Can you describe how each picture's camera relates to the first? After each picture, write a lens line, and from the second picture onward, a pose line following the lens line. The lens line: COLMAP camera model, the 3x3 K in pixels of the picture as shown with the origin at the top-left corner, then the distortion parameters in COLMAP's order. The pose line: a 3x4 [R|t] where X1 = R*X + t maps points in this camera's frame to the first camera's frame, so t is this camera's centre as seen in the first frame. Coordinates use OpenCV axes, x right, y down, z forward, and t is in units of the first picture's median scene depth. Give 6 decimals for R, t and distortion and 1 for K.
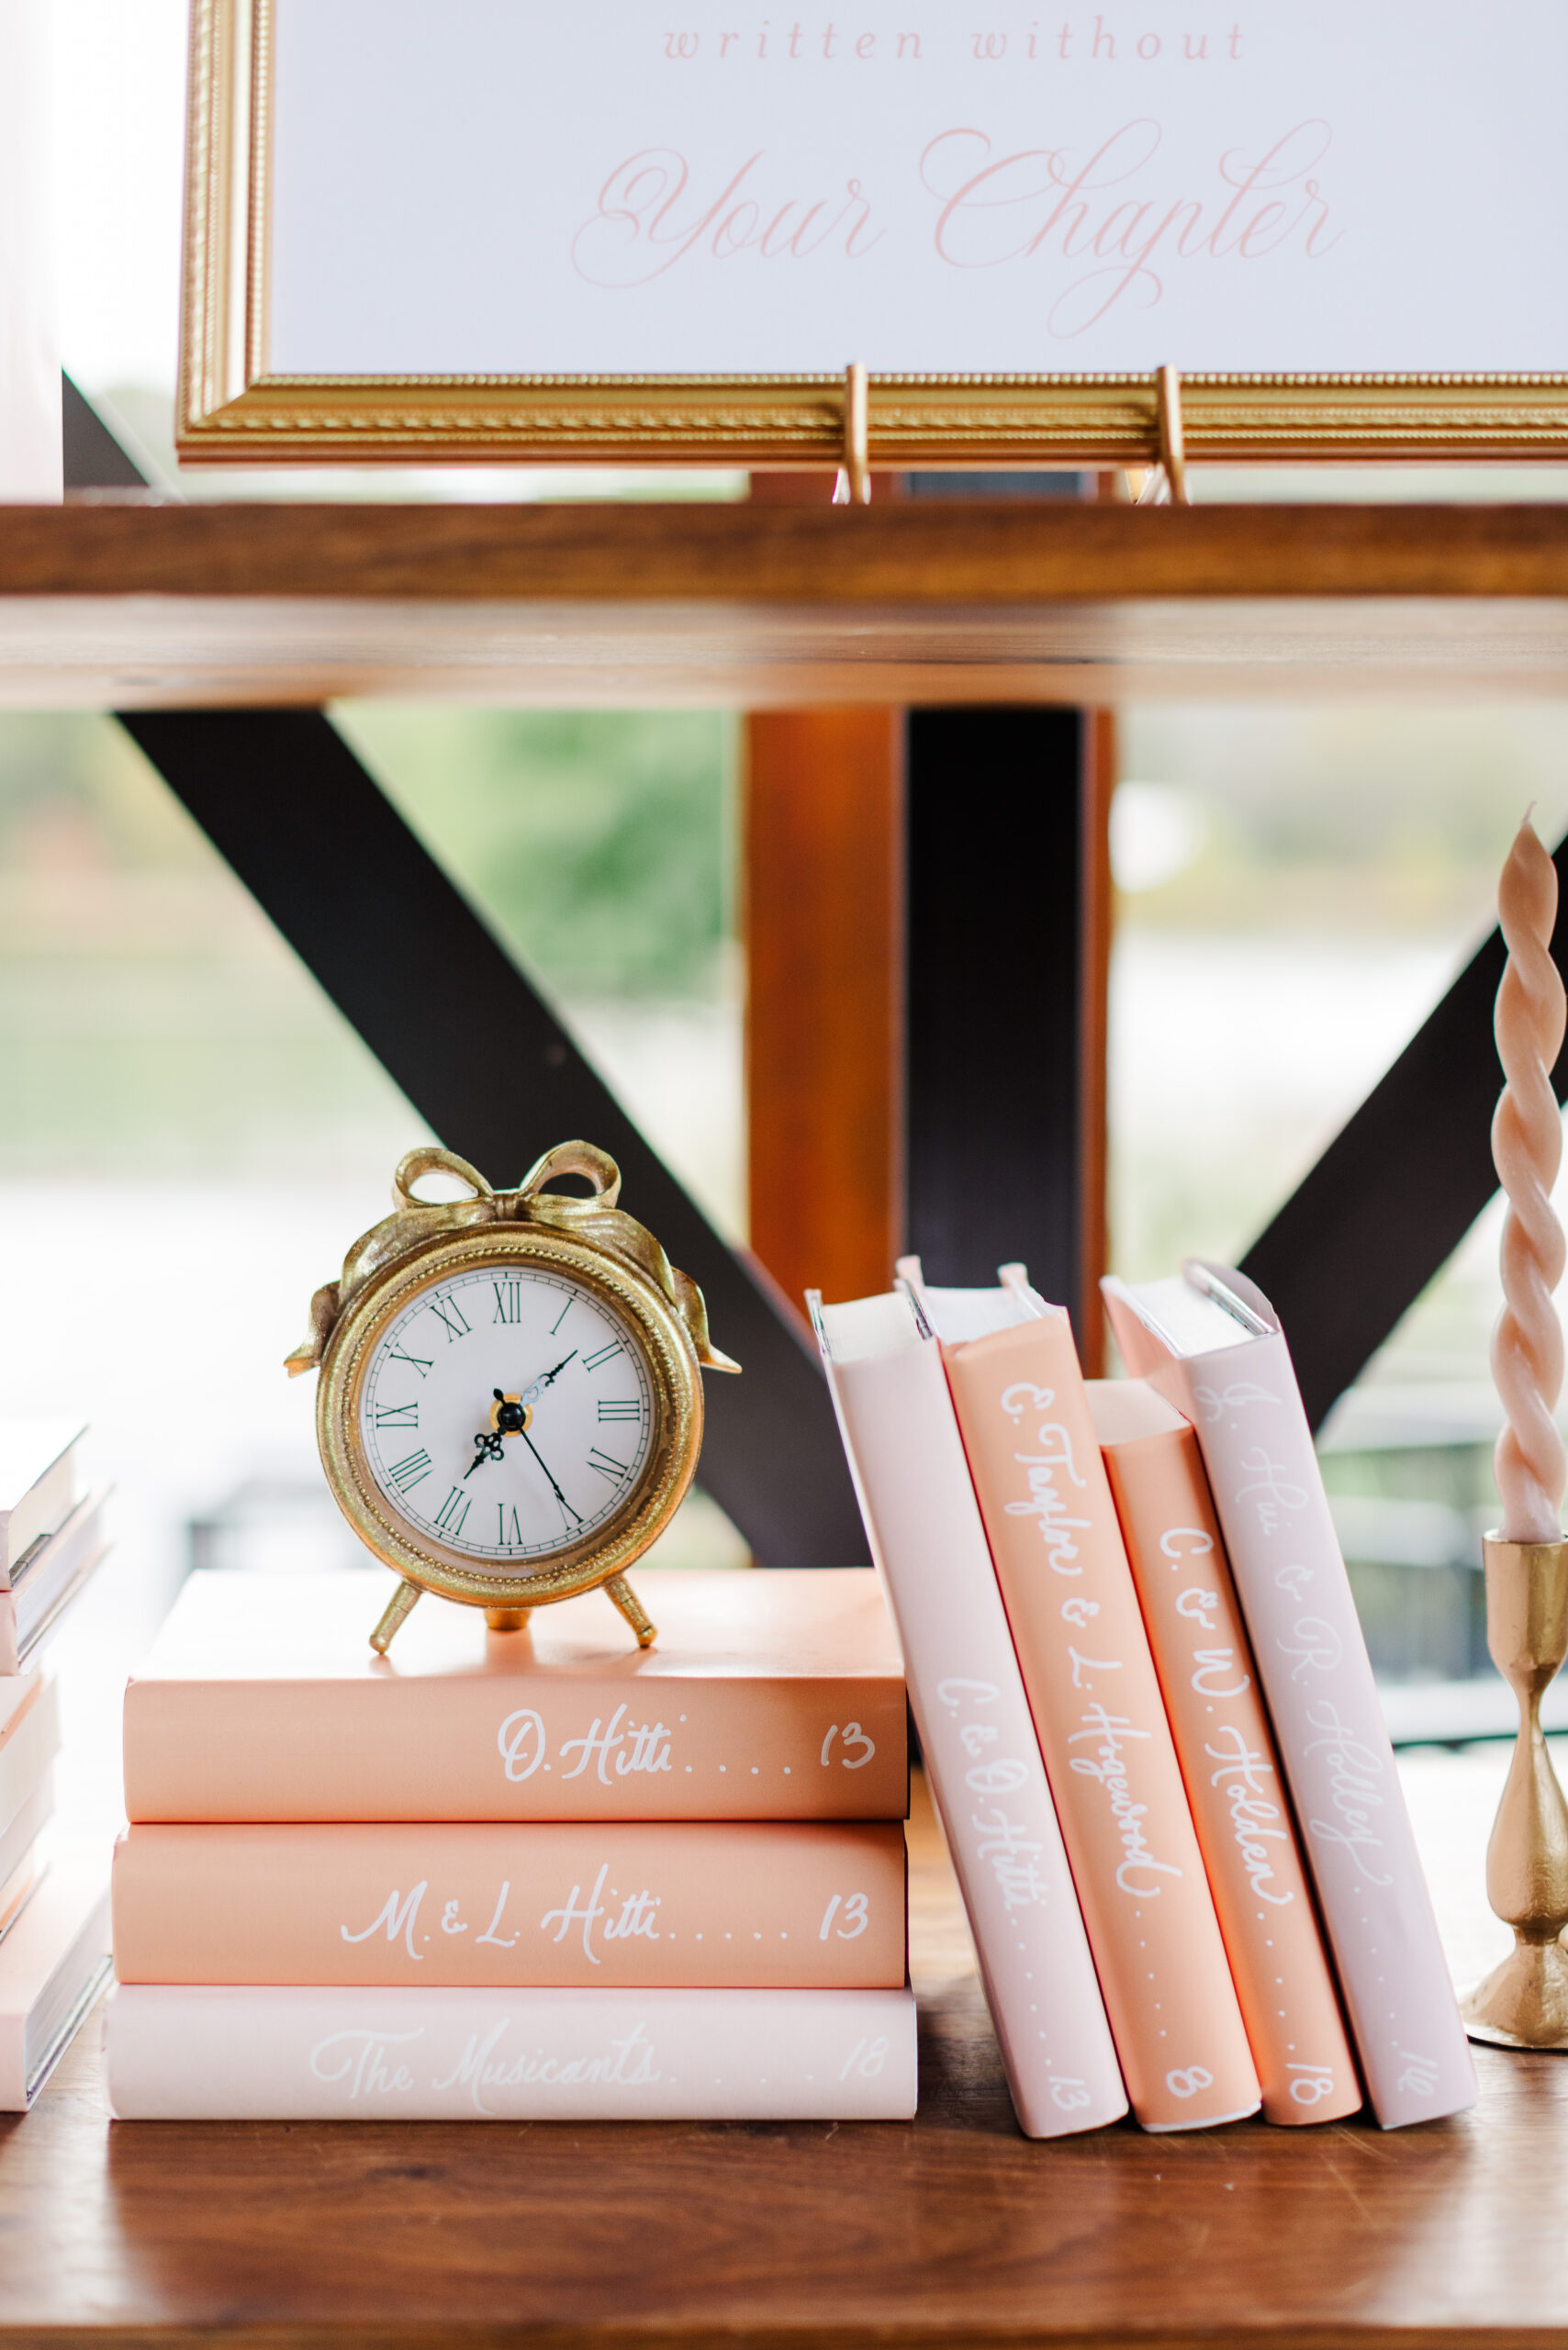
lens RADIAL K [[3489.9, 0, 787.4], [0, 3489.9, 1187.4], [0, 0, 1]] dist [0.124340, 0.000000]
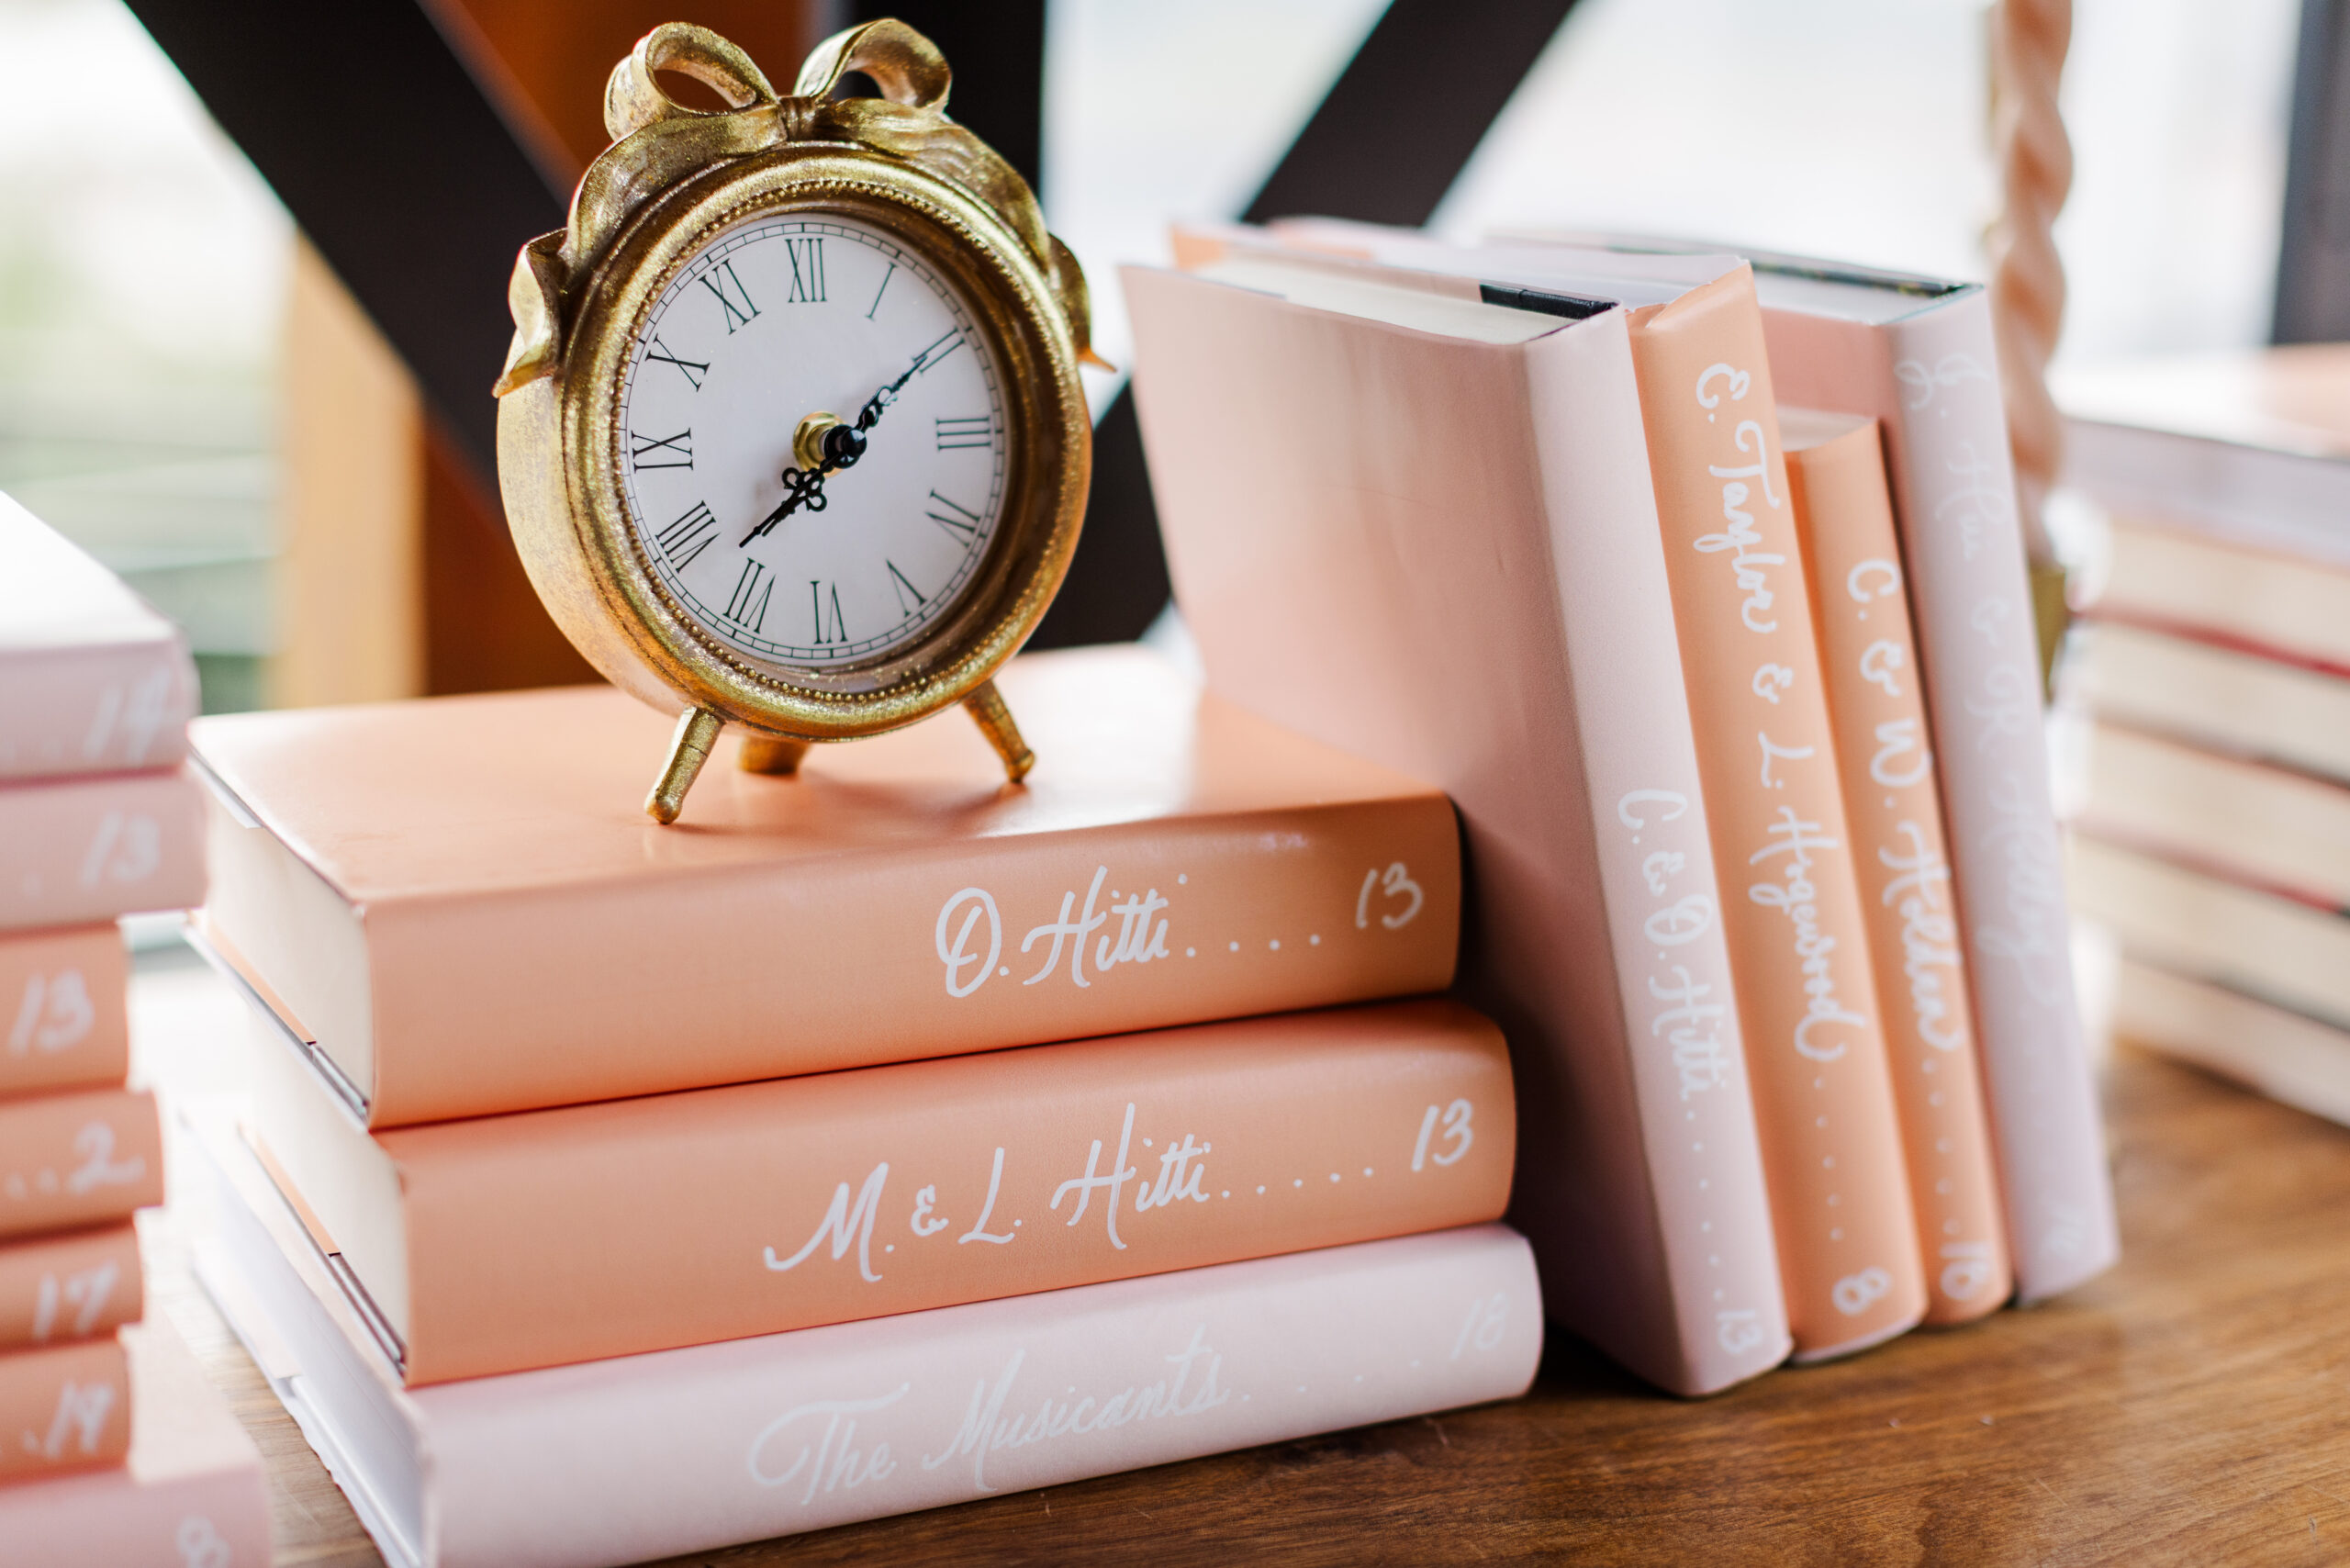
lens RADIAL K [[3489.9, 0, 1175.8], [0, 3489.9, 726.9], [0, 0, 1]] dist [0.124340, 0.000000]
pose [[0.885018, -0.072546, 0.459870, -0.346429], [0.008786, 0.990211, 0.139300, 0.029021], [-0.465474, -0.119243, 0.876992, 0.420914]]
